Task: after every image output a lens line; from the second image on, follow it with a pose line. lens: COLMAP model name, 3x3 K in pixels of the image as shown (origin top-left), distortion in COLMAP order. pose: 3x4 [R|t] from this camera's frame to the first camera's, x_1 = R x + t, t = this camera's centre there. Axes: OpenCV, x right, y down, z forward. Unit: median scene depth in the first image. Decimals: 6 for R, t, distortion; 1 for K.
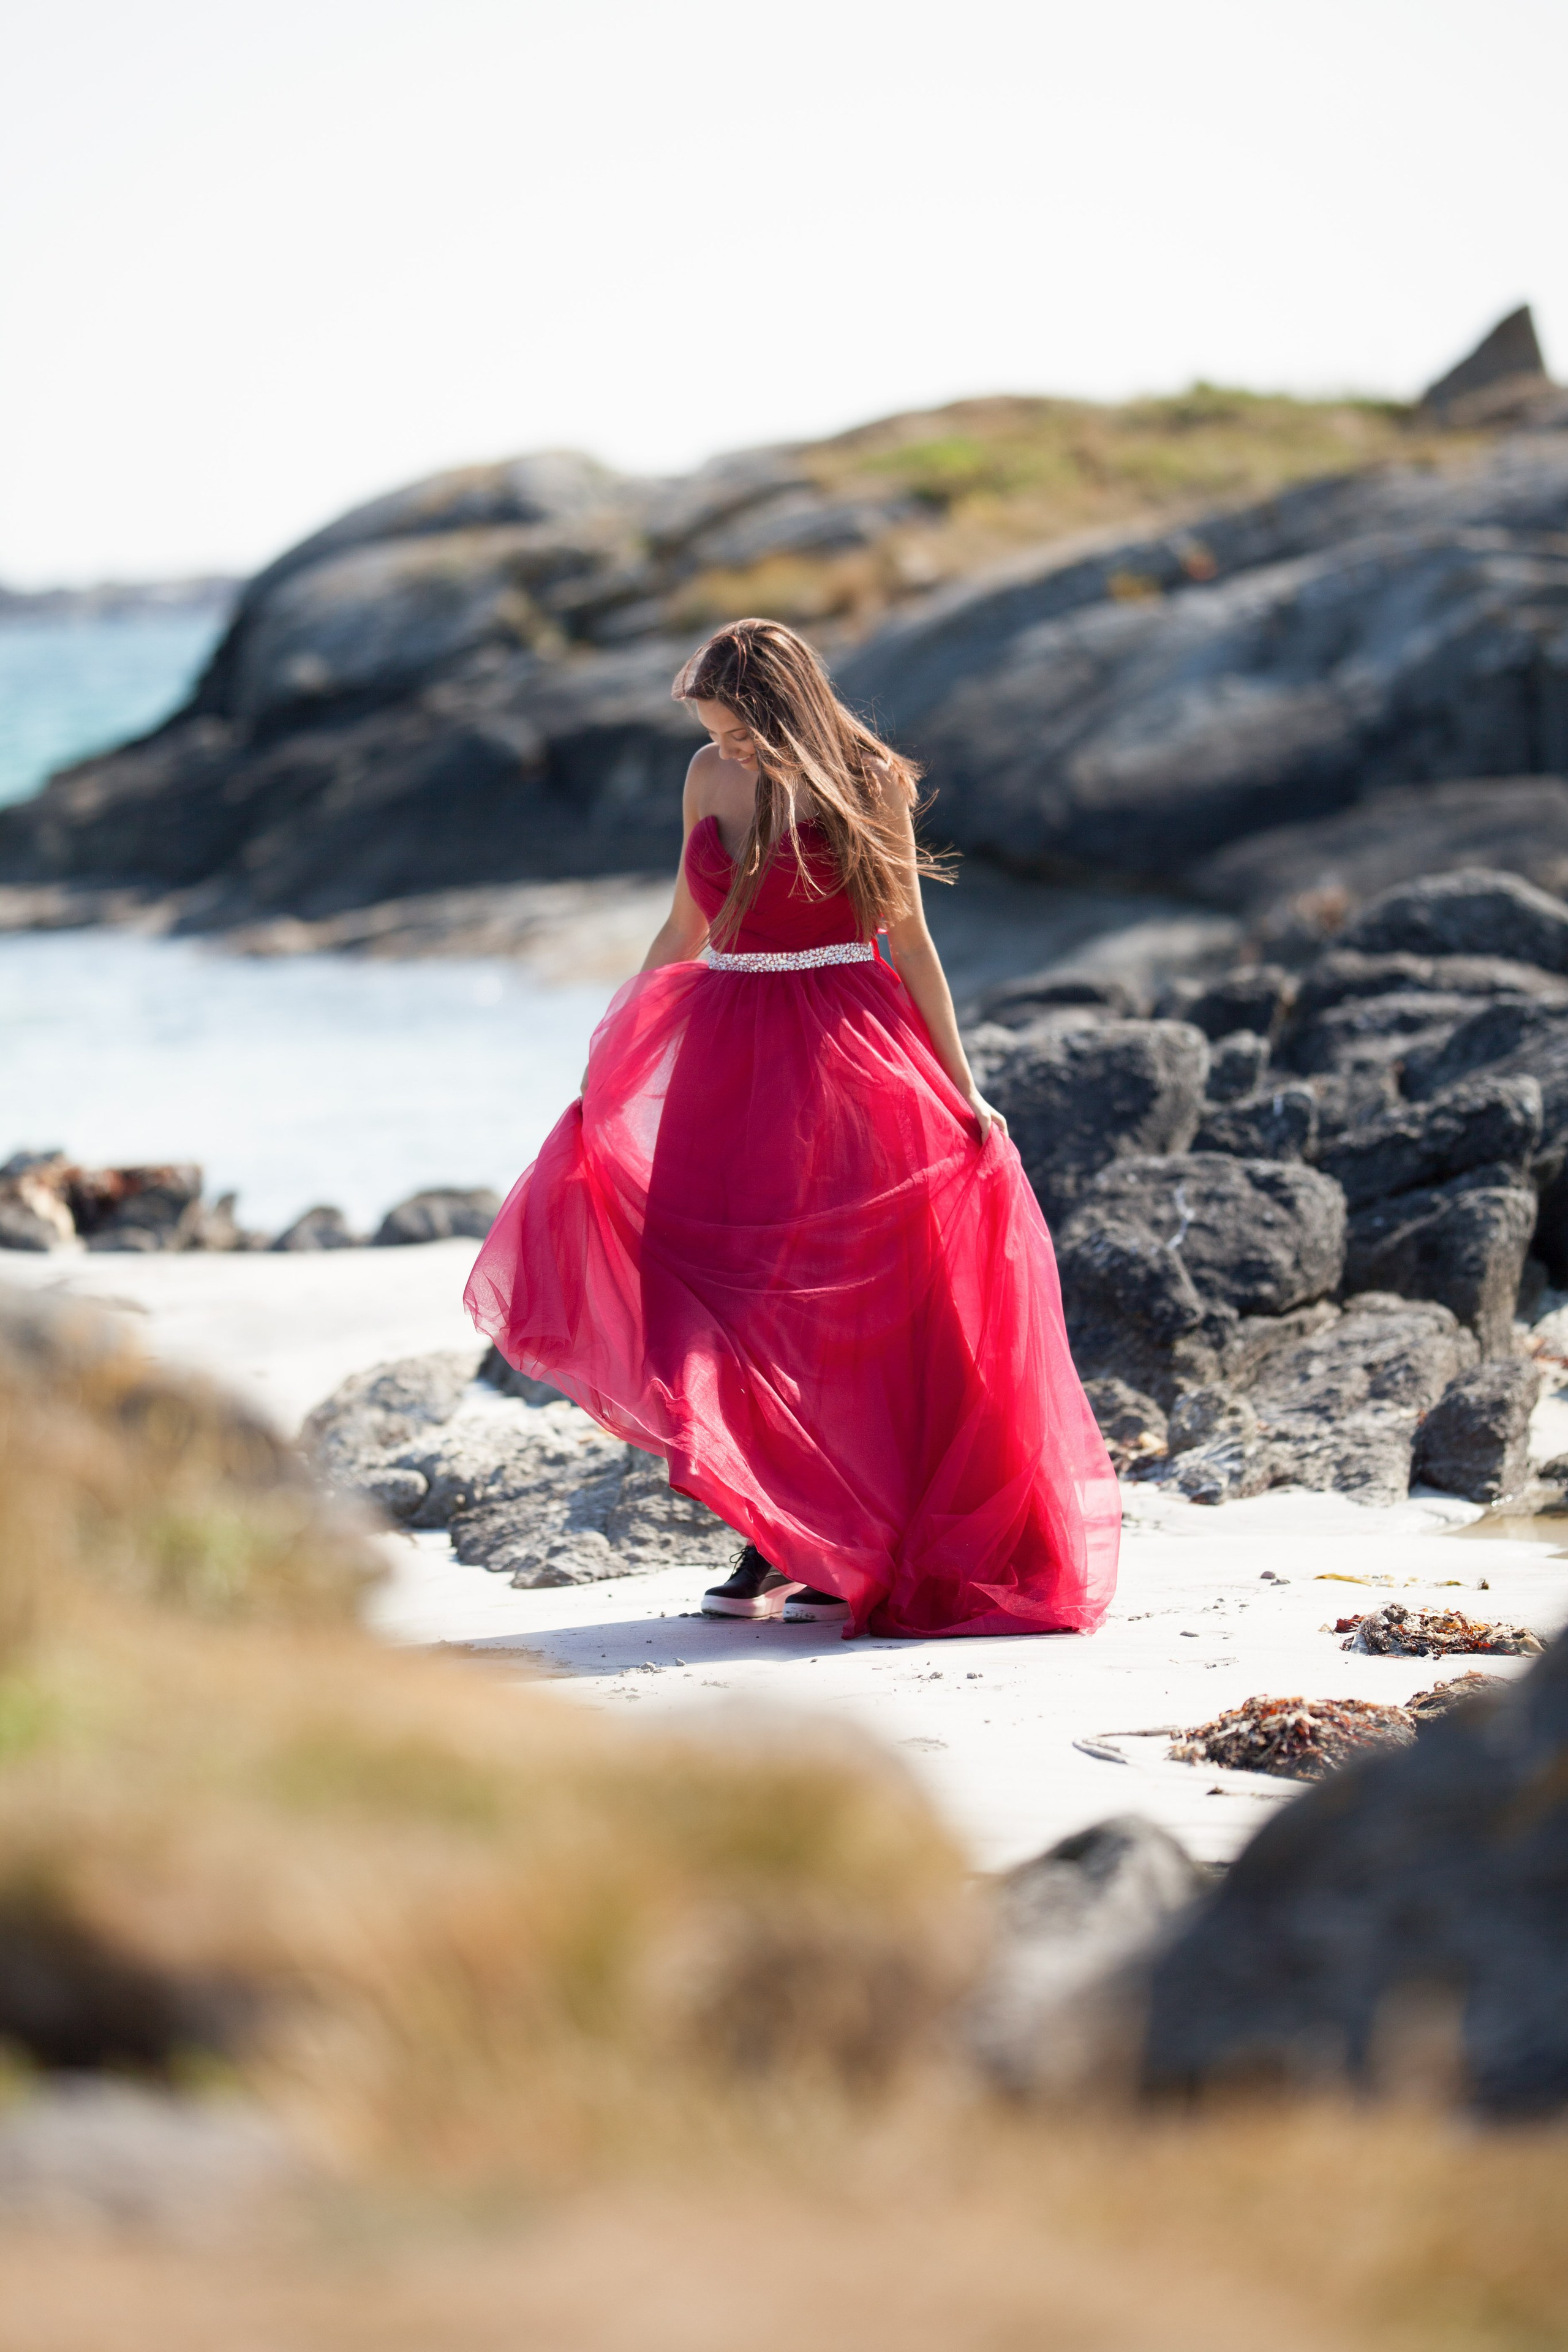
lens RADIAL K [[8638.7, 0, 810.4], [0, 8638.7, 1187.9], [0, 0, 1]] dist [0.135410, 0.000000]
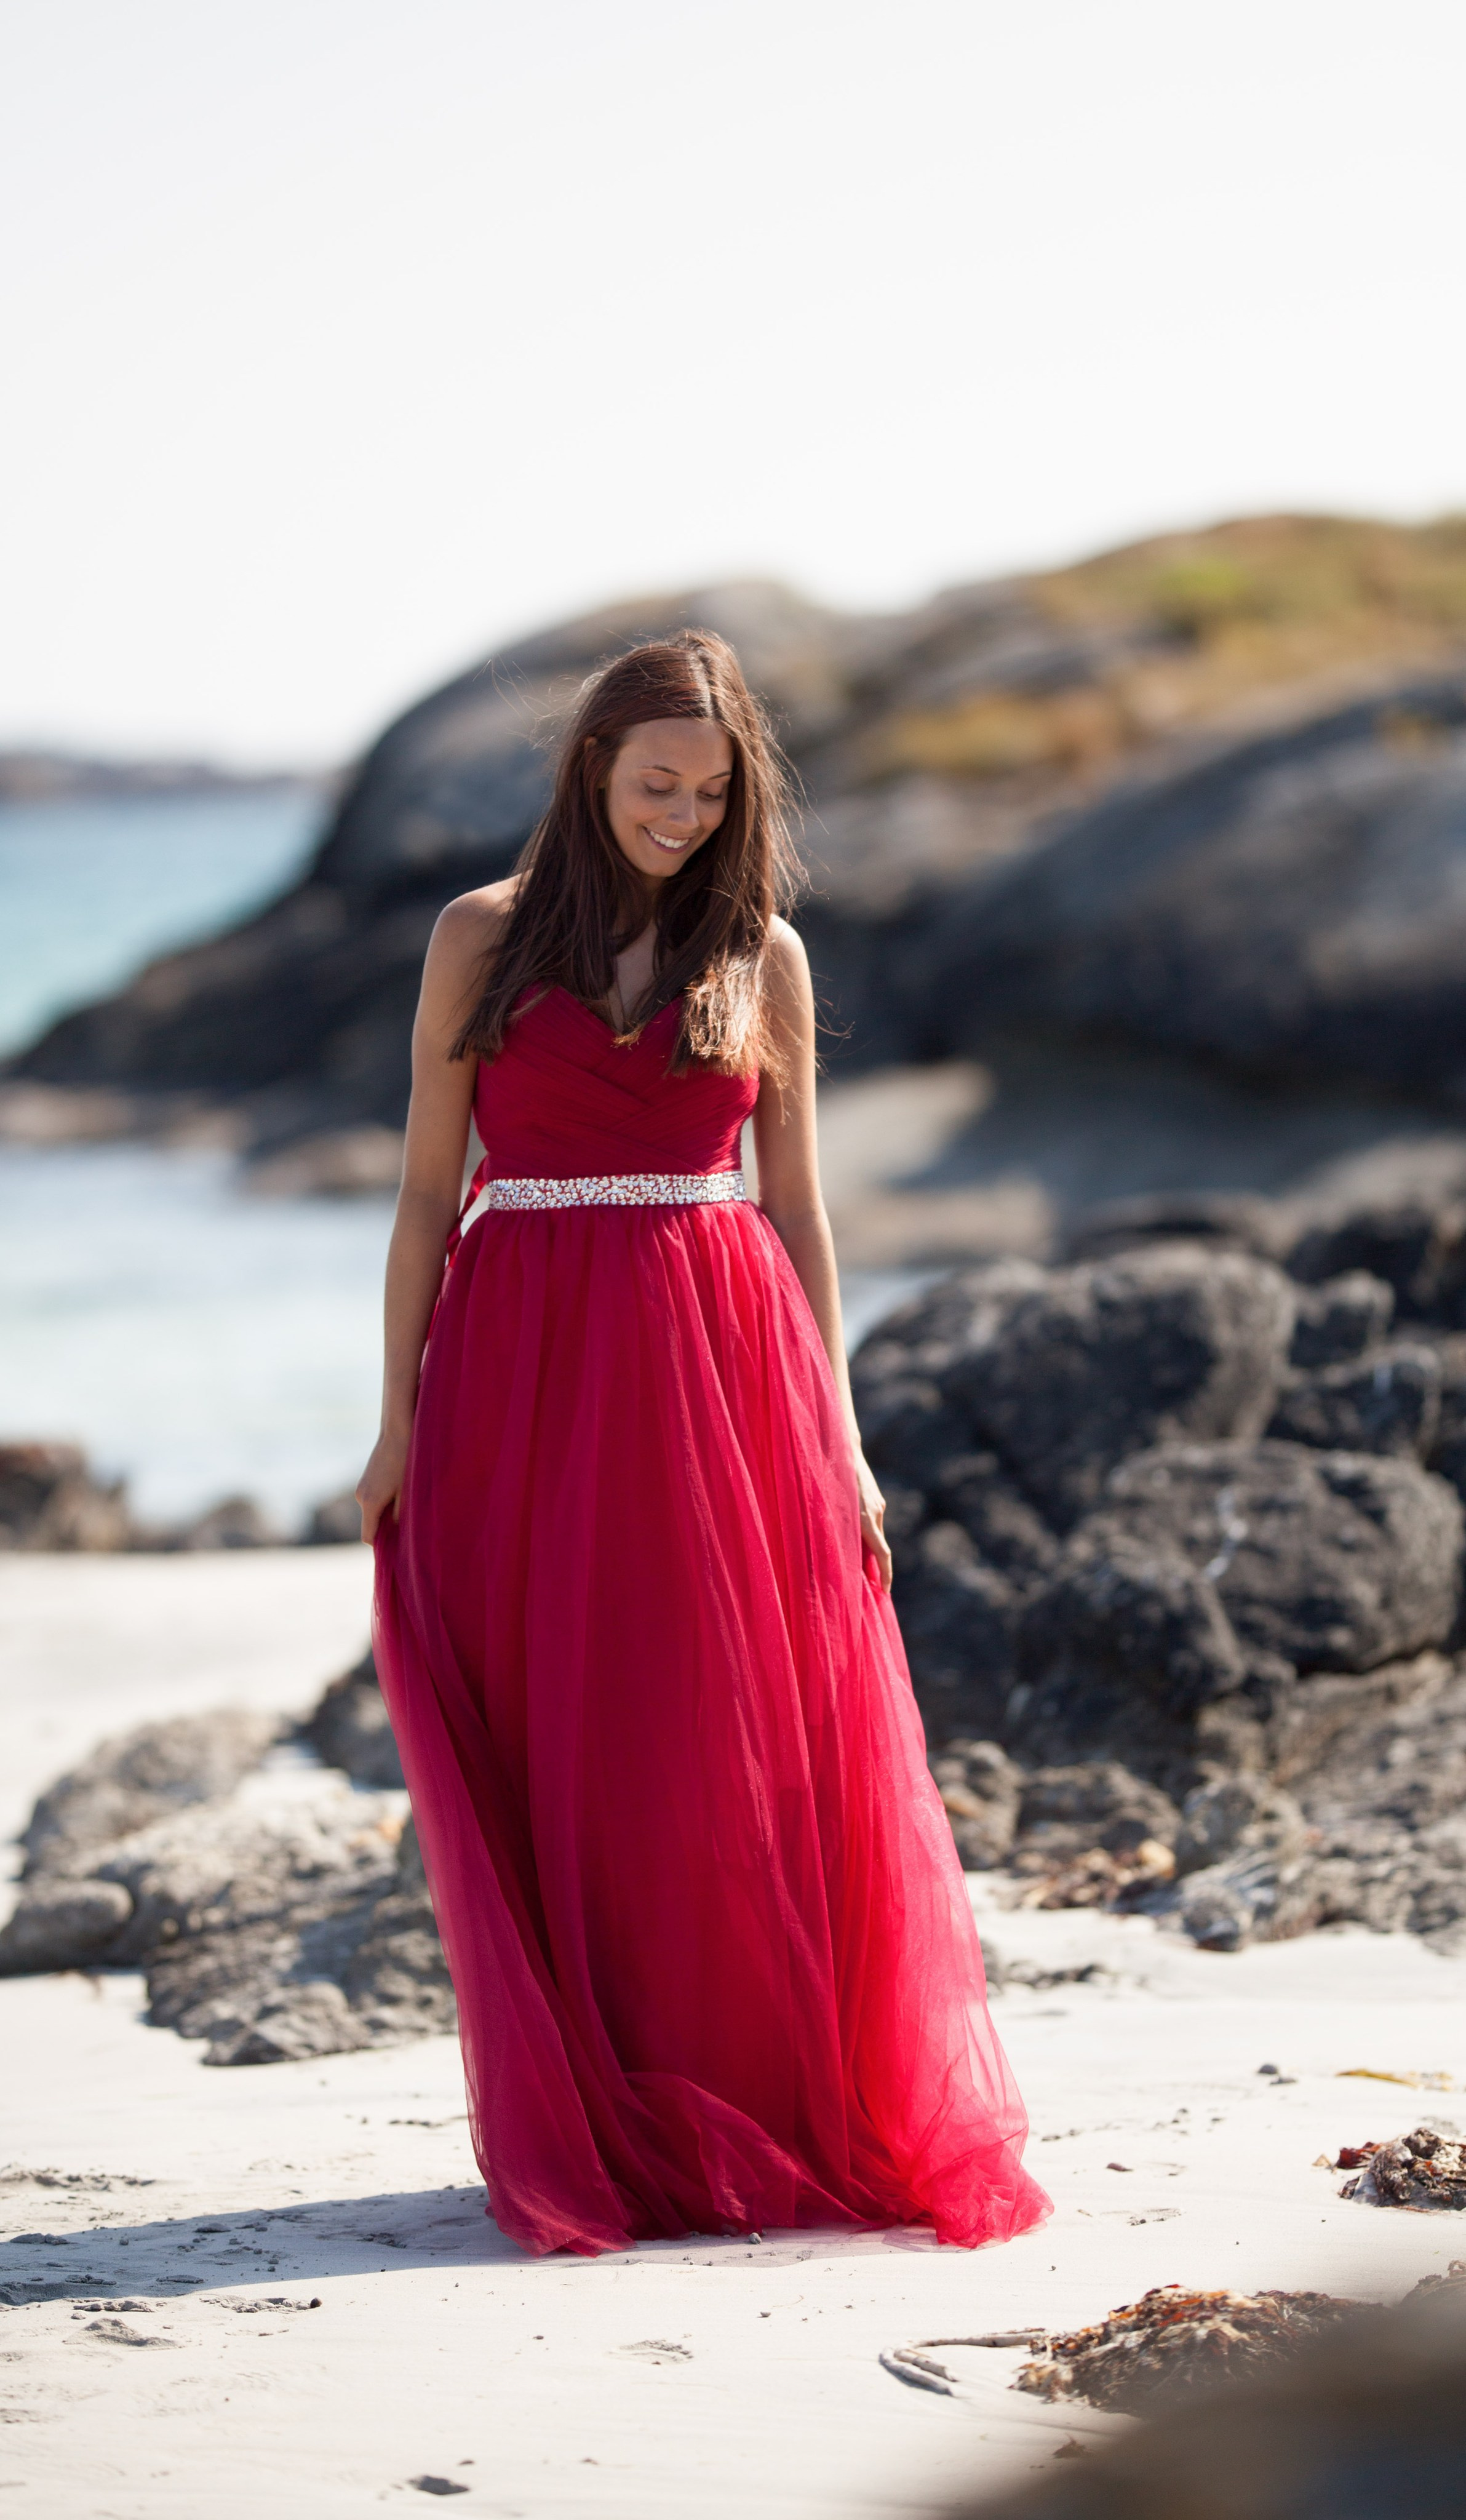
lens RADIAL K [[9921.1, 0, 847.5], [0, 9921.1, 1190.3], [0, 0, 1]] dist [0.091488, 0.000000]
pose [[0.999452, 0.009532, -0.031692, 0.025349], [-0.010397, 0.999575, -0.027233, -0.001579], [0.031419, 0.027547, 0.999127, 0.124795]]
